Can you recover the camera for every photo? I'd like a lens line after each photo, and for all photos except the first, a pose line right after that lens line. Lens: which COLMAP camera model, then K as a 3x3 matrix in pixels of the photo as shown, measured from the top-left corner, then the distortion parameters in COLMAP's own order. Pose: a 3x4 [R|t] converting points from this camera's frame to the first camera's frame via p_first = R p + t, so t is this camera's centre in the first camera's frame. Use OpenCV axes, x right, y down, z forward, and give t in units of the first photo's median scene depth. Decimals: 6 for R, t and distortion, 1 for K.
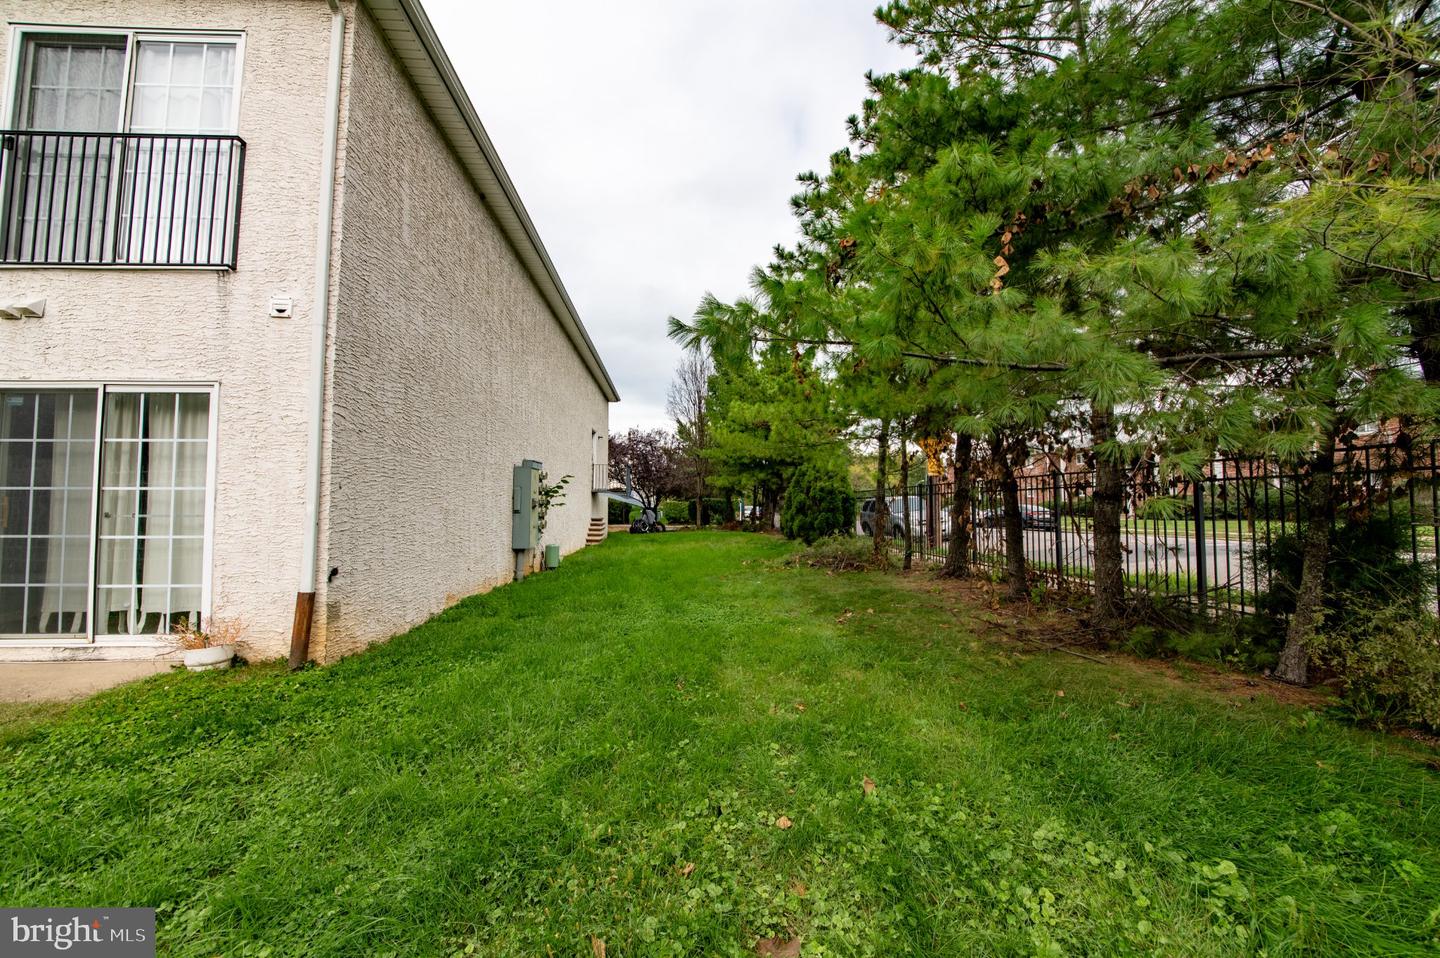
lens RADIAL K [[491.1, 0, 721.2], [0, 491.1, 472.8], [0, 0, 1]] dist [-0.024236, -0.001867]
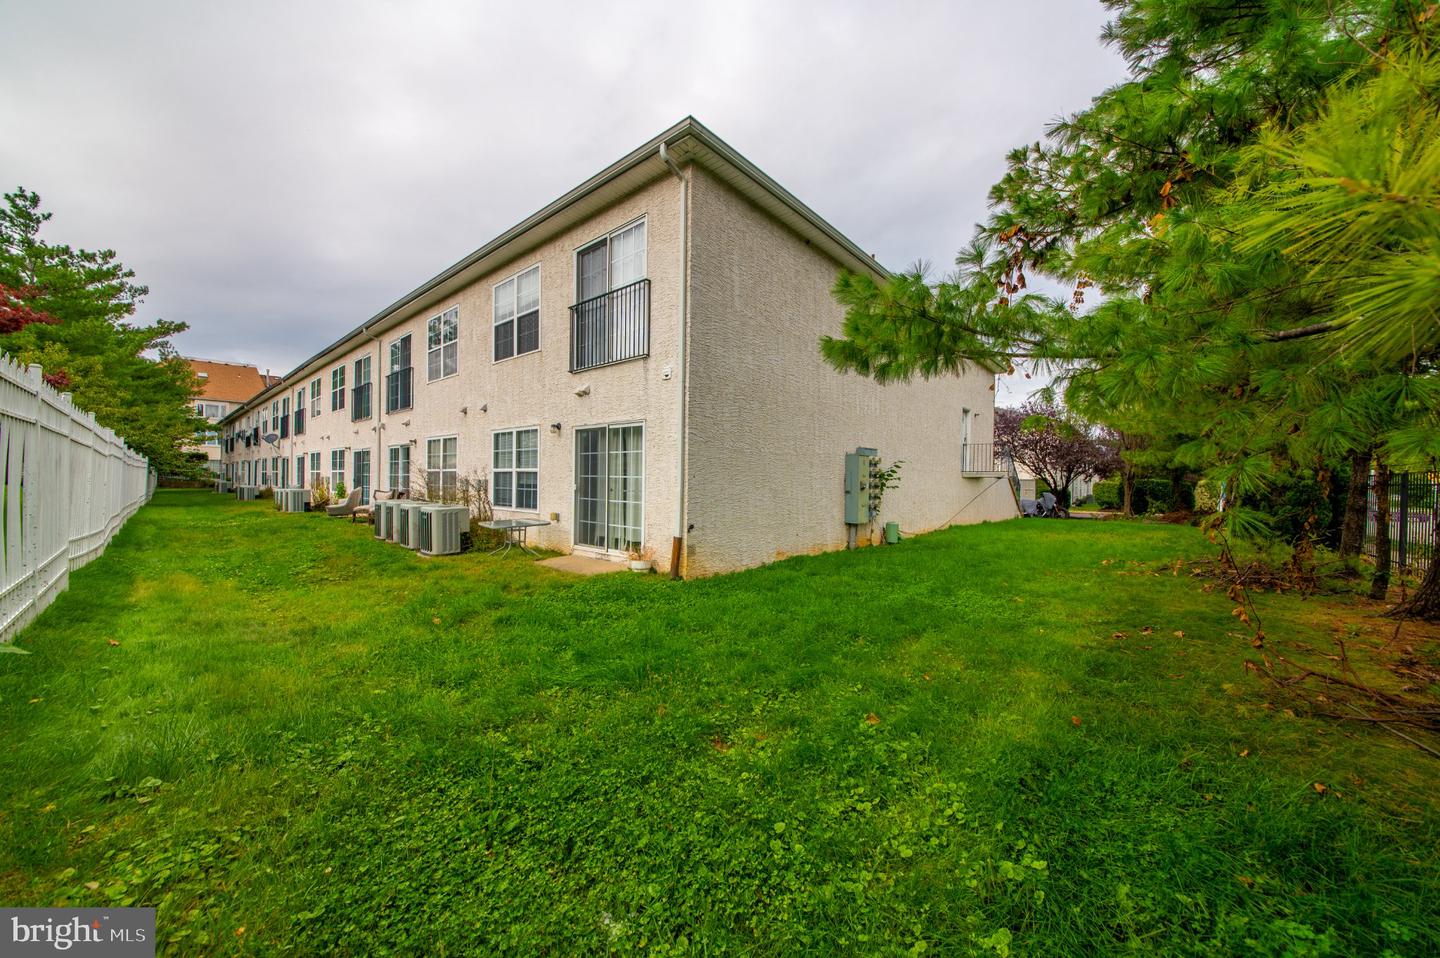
lens RADIAL K [[491.1, 0, 734.6], [0, 491.1, 473.7], [0, 0, 1]] dist [-0.024236, -0.001867]
pose [[0.696212, 0.007825, -0.717793, 0.540618], [0.028306, 0.998864, 0.038344, -0.043621], [0.717278, -0.047013, 0.695200, -0.080125]]
